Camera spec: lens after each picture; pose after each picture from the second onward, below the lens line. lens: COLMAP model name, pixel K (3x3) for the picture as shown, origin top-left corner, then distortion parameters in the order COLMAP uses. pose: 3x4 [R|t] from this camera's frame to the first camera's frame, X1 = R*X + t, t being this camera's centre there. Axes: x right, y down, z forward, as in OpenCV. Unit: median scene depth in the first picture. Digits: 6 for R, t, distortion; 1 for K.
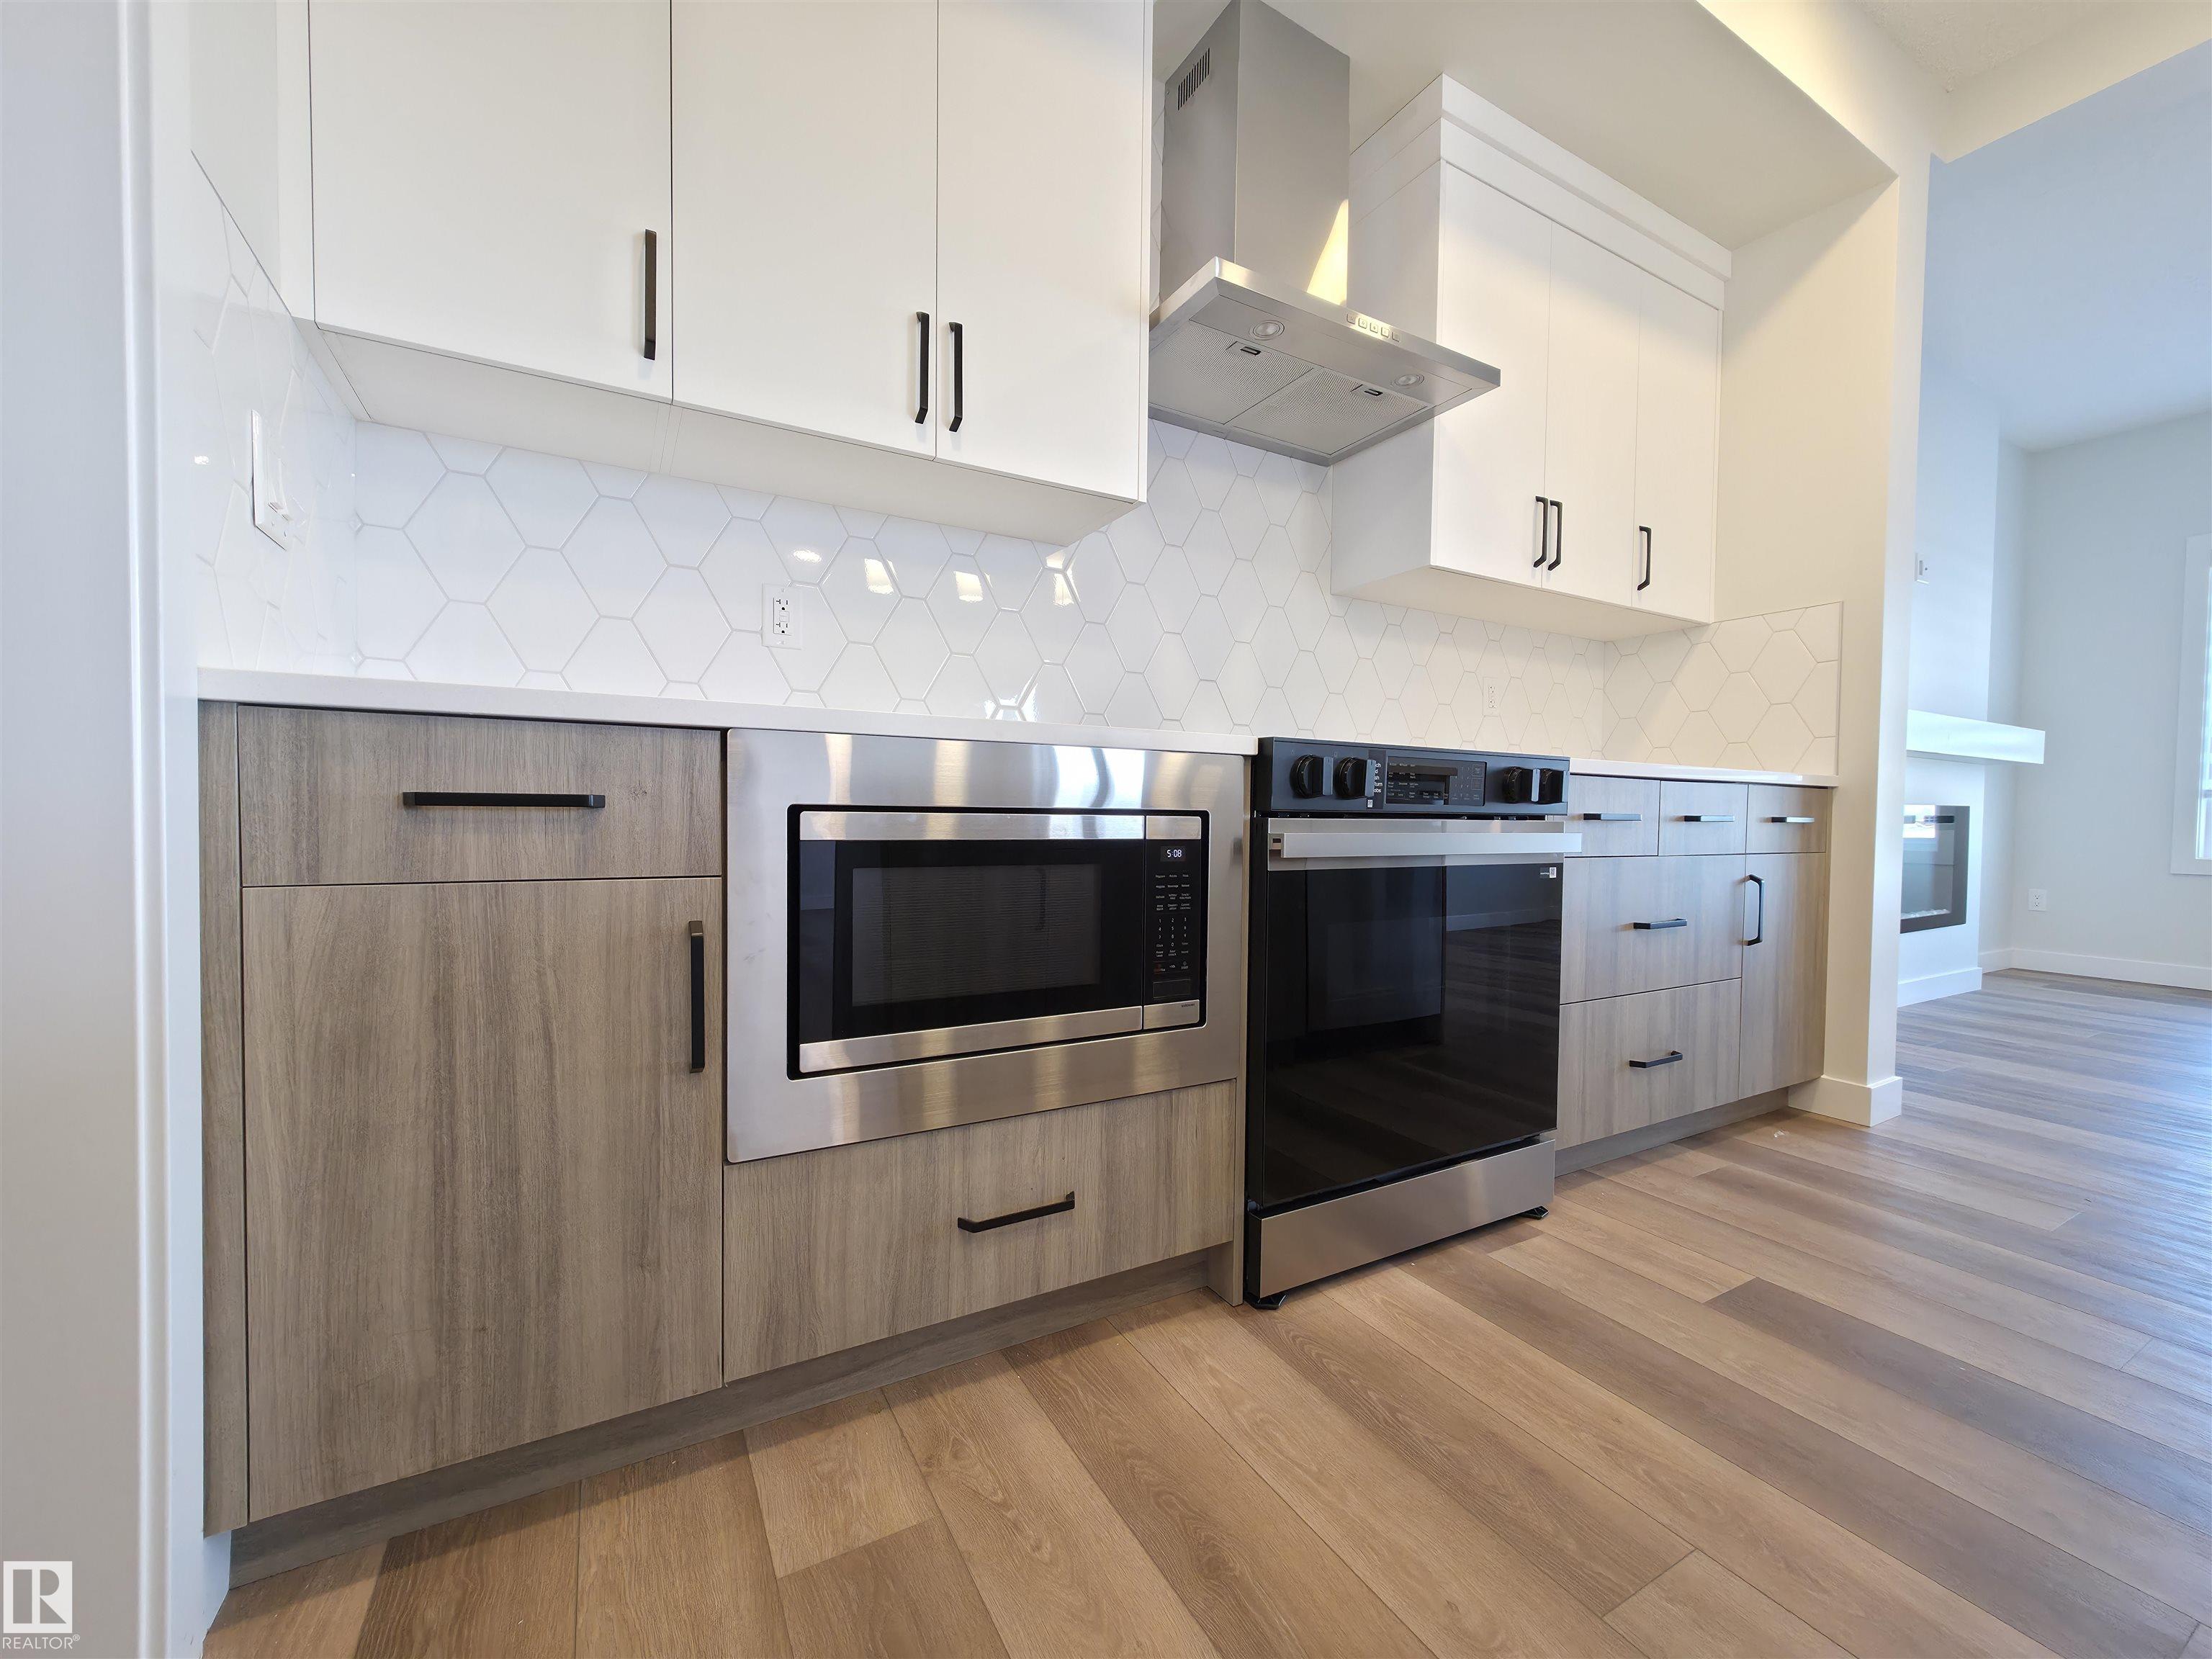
lens RADIAL K [[881.7, 0, 1088.8], [0, 881.7, 841.0], [0, 0, 1]] dist [0.002589, 0.000143]
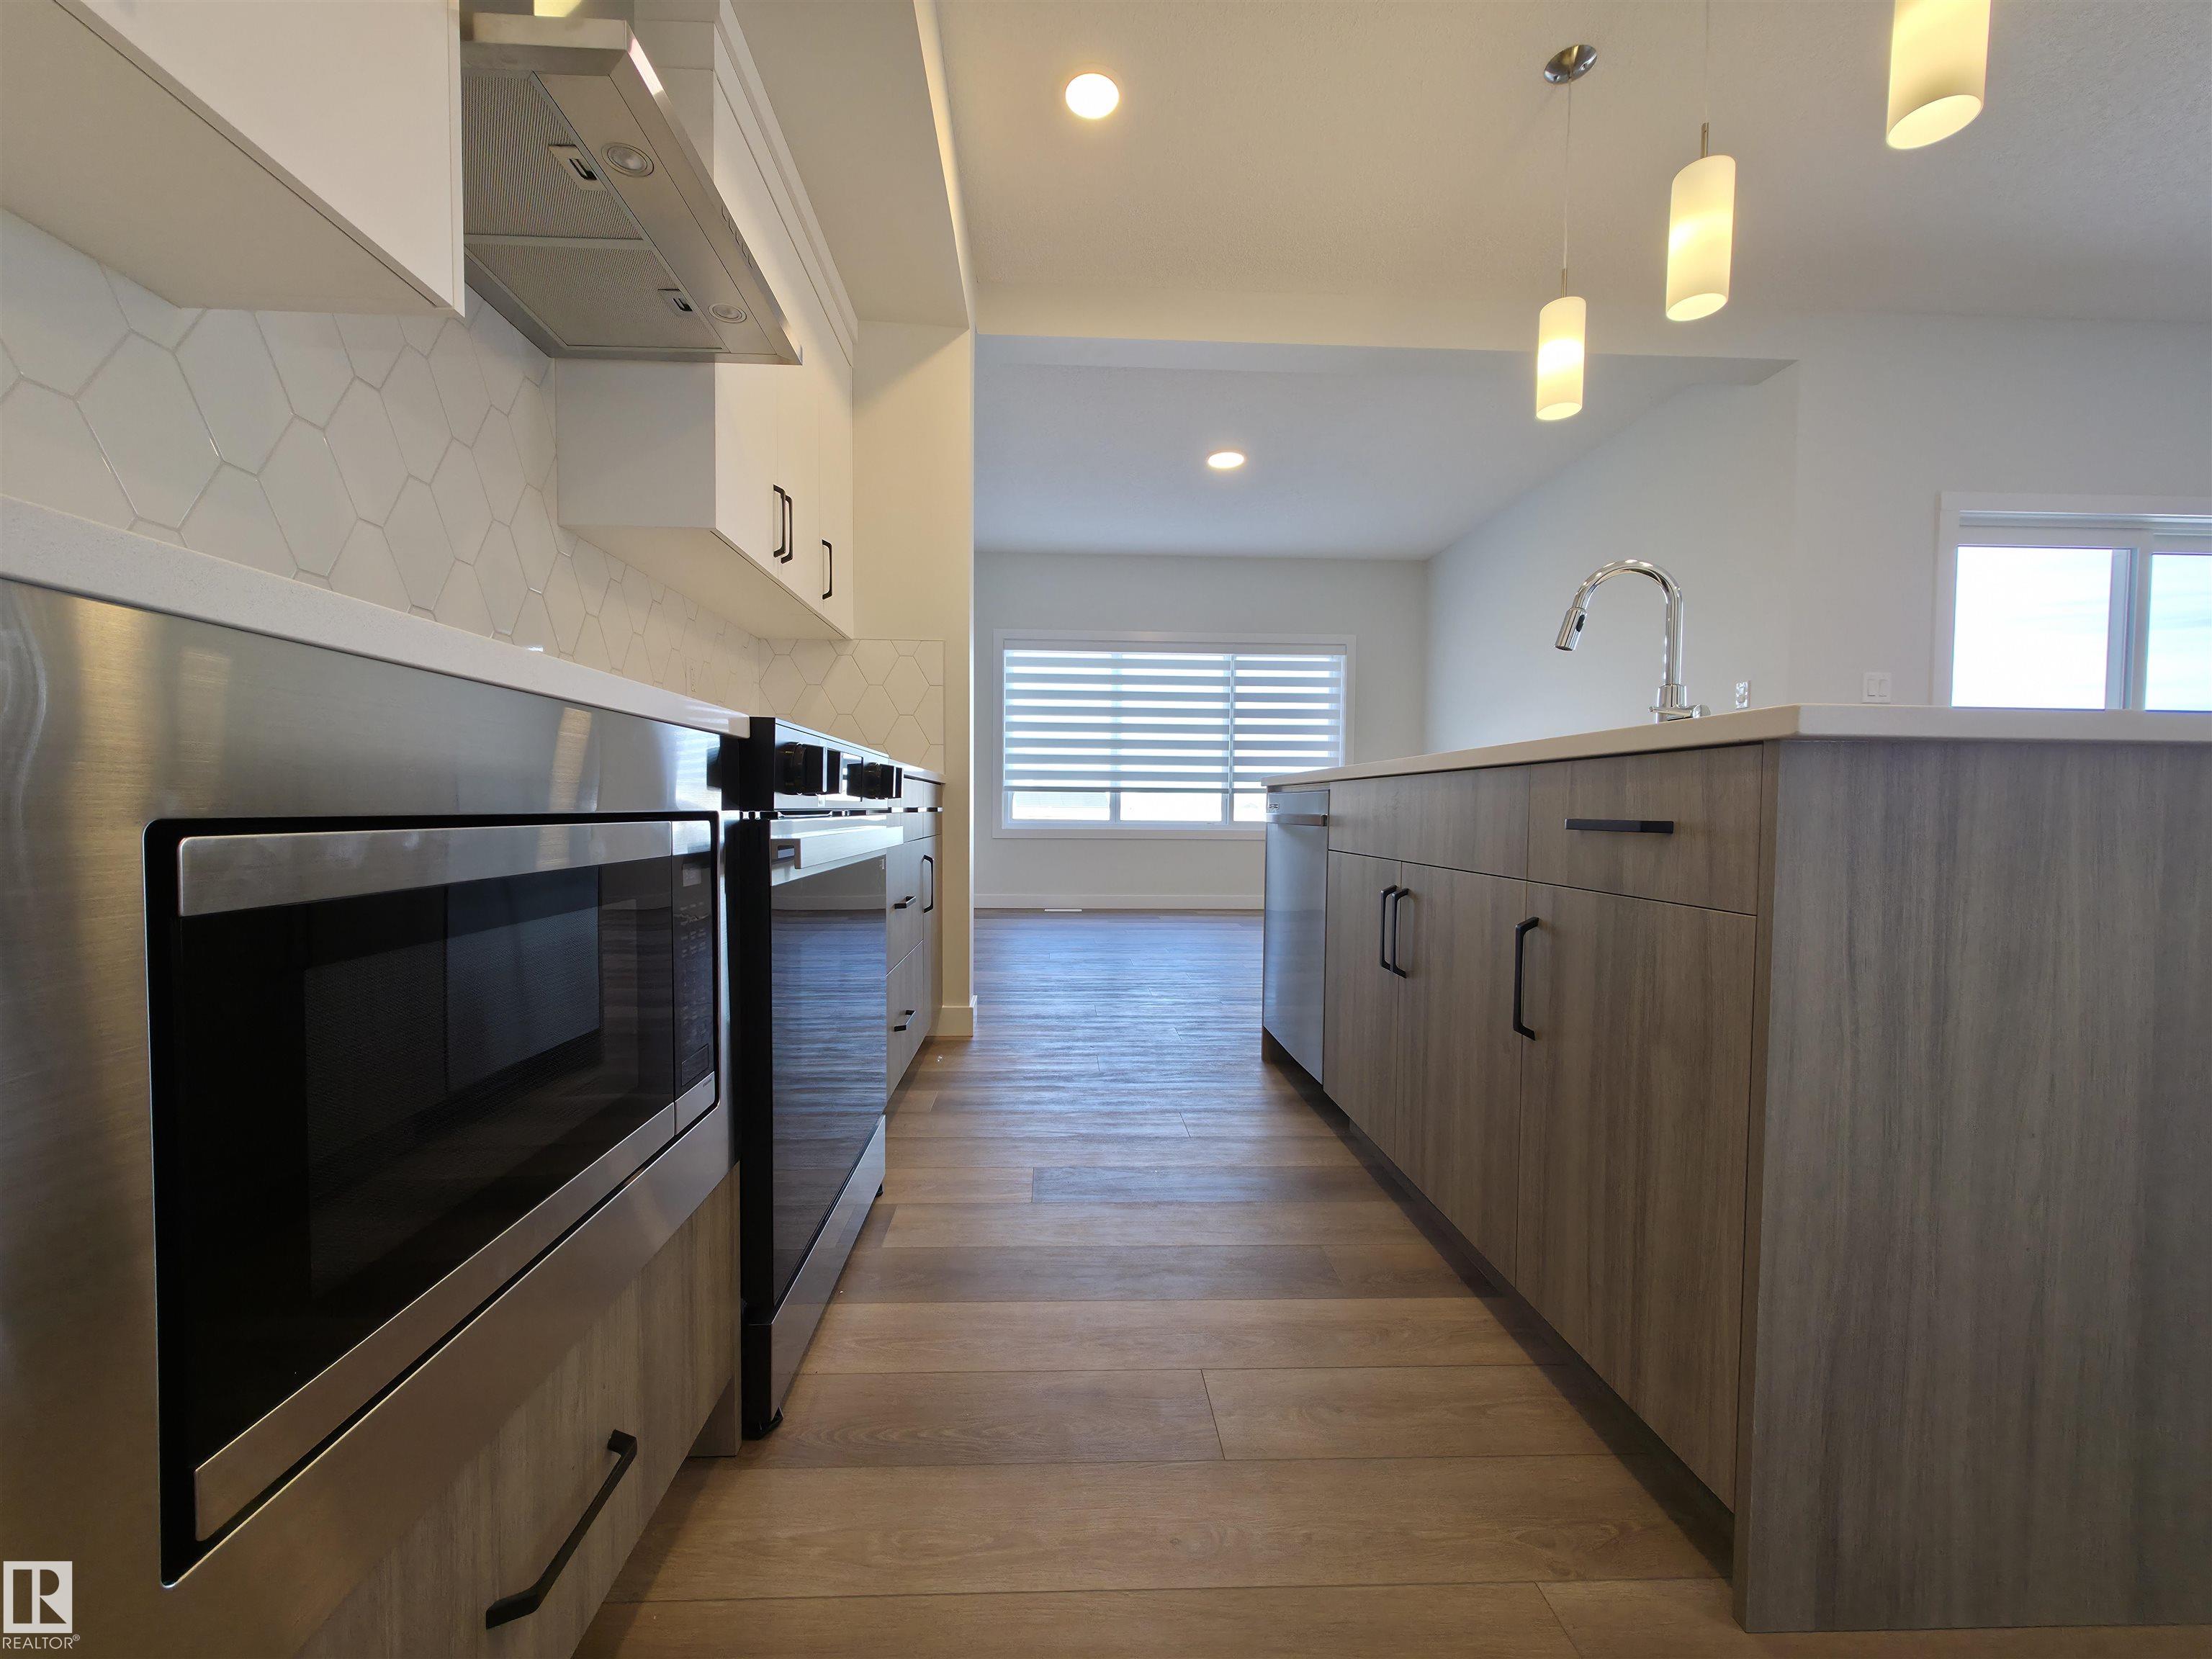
lens RADIAL K [[881.7, 0, 1090.4], [0, 881.7, 841.0], [0, 0, 1]] dist [0.002589, 0.000143]
pose [[0.451652, -0.041510, 0.891228, -0.372667], [0.022922, 0.999127, 0.034919, -0.028553], [-0.891900, 0.004658, 0.452209, 0.385275]]
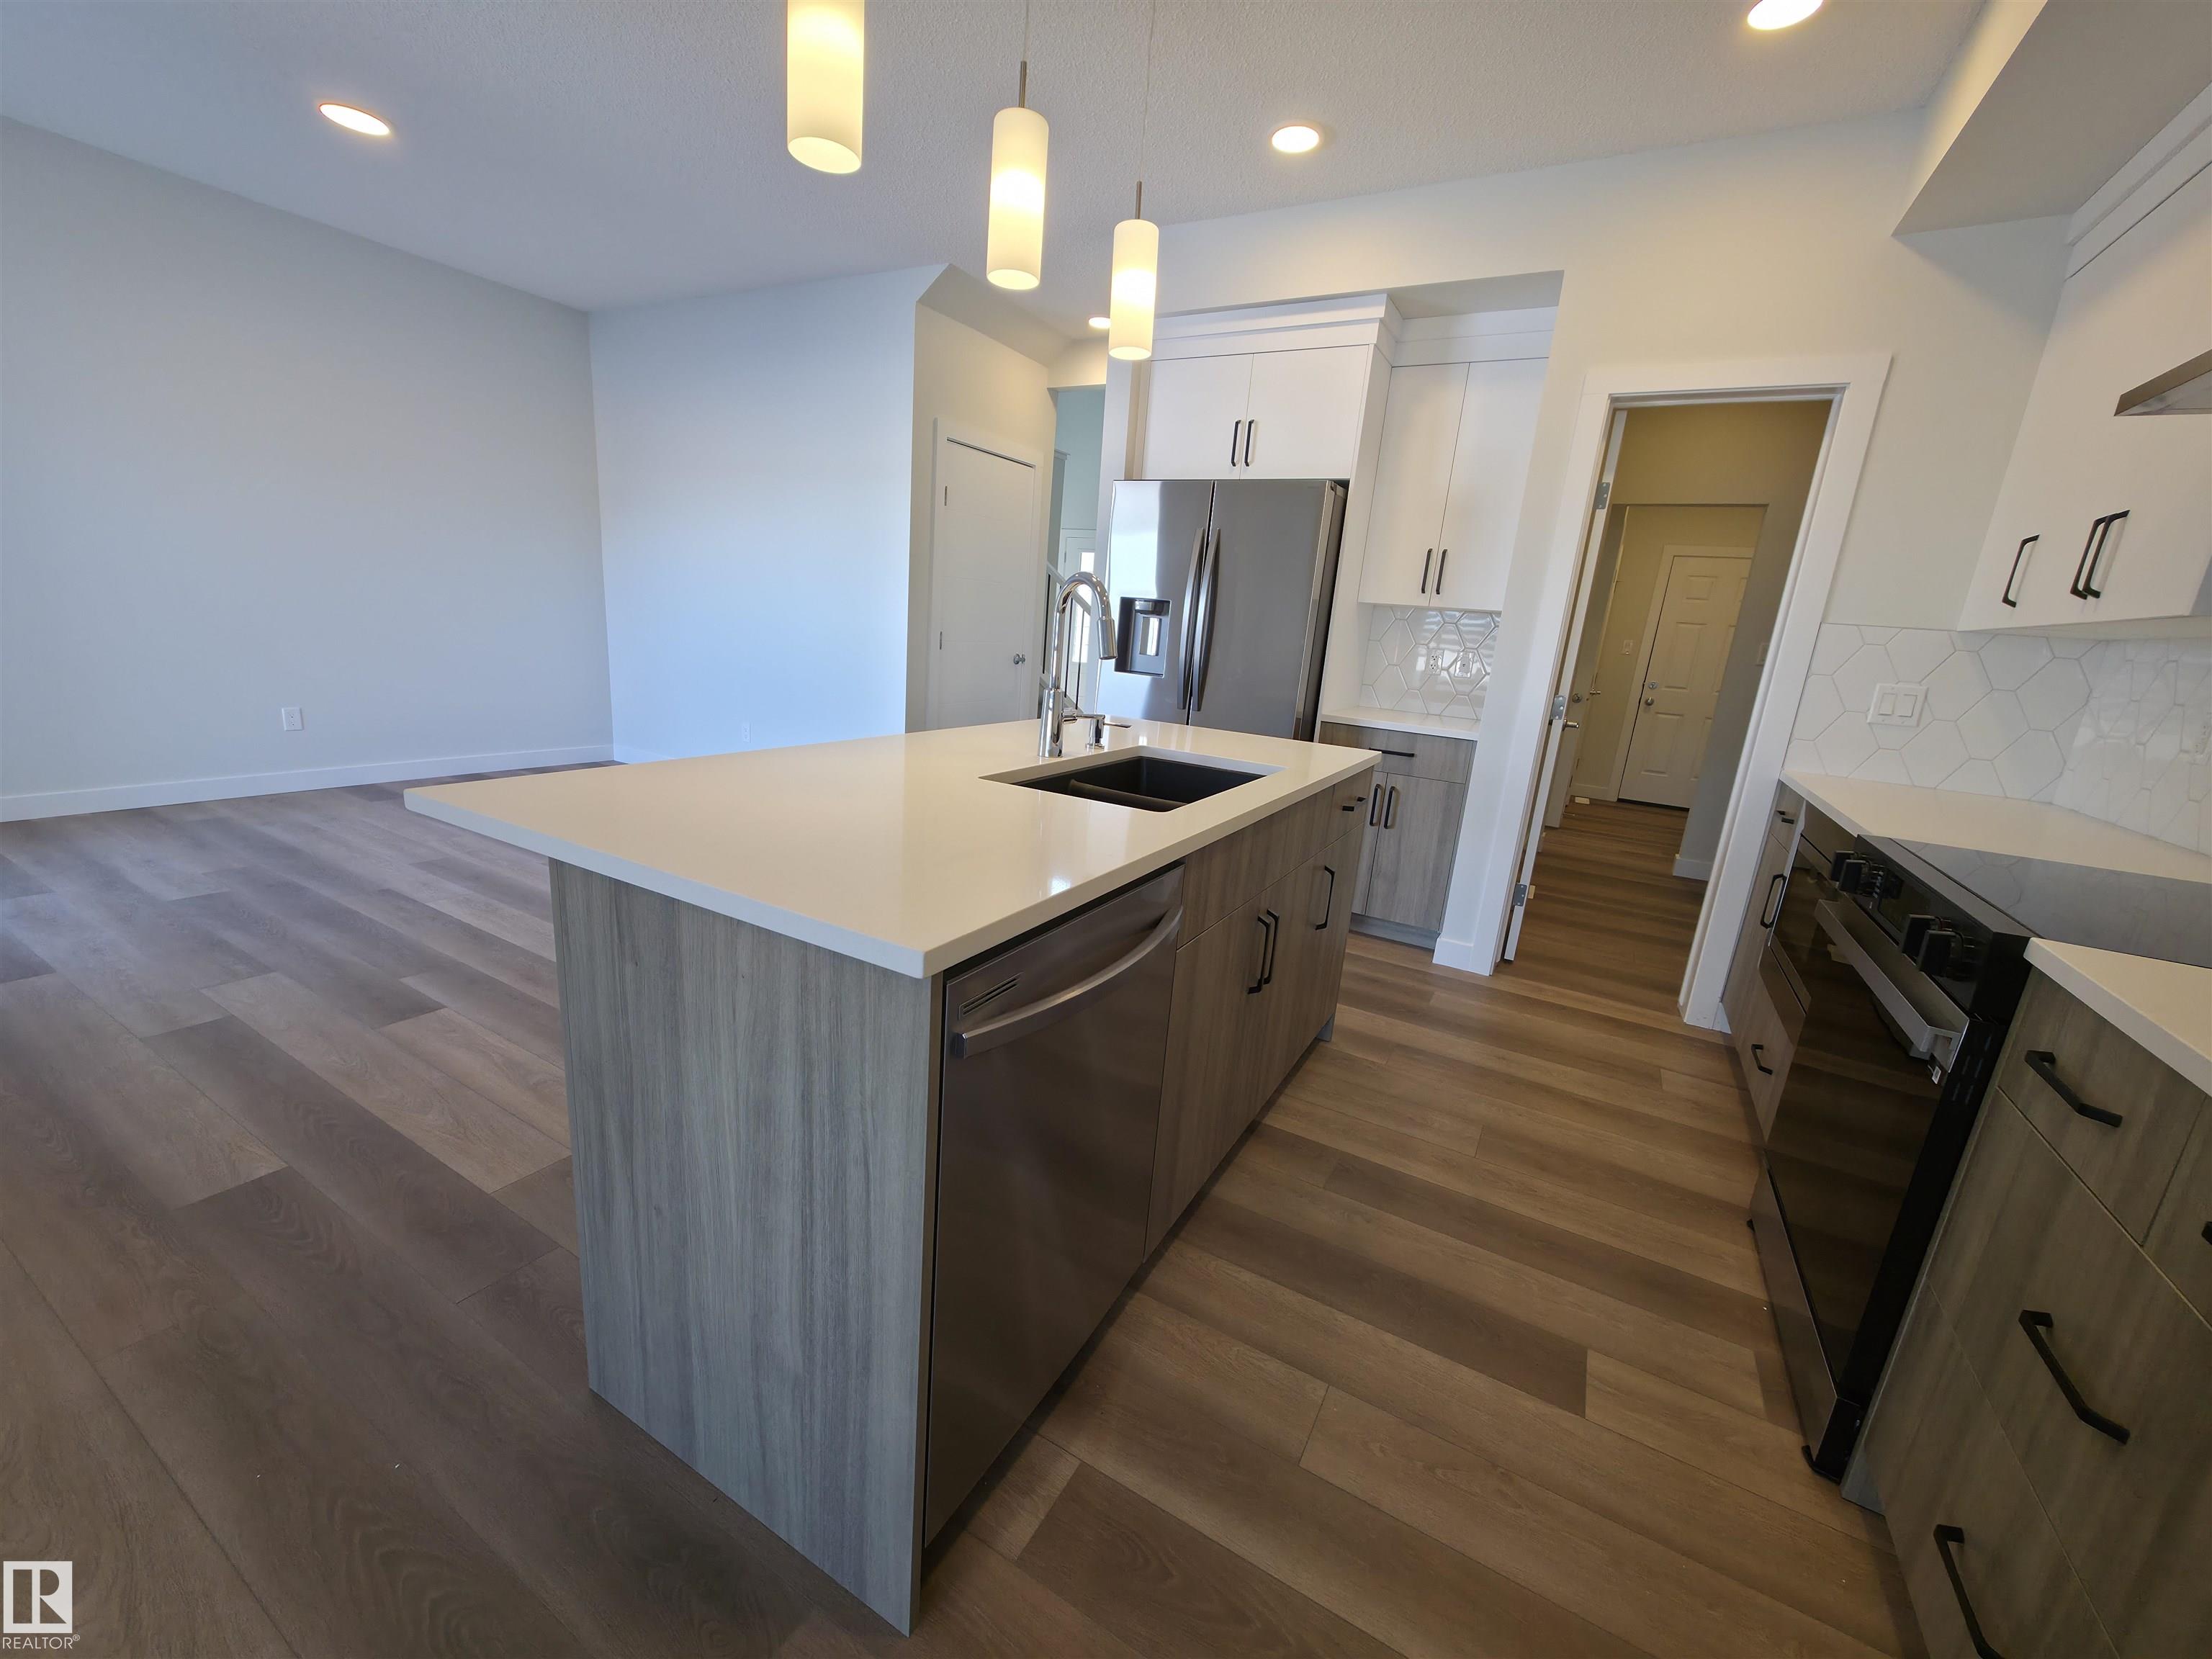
lens RADIAL K [[881.7, 0, 1083.8], [0, 881.7, 838.9], [0, 0, 1]] dist [0.002589, 0.000143]
pose [[-0.859971, 0.053779, -0.507501, 1.883470], [-0.096816, 0.959182, 0.265700, -0.352294], [0.501075, 0.277628, -0.819662, 1.506172]]
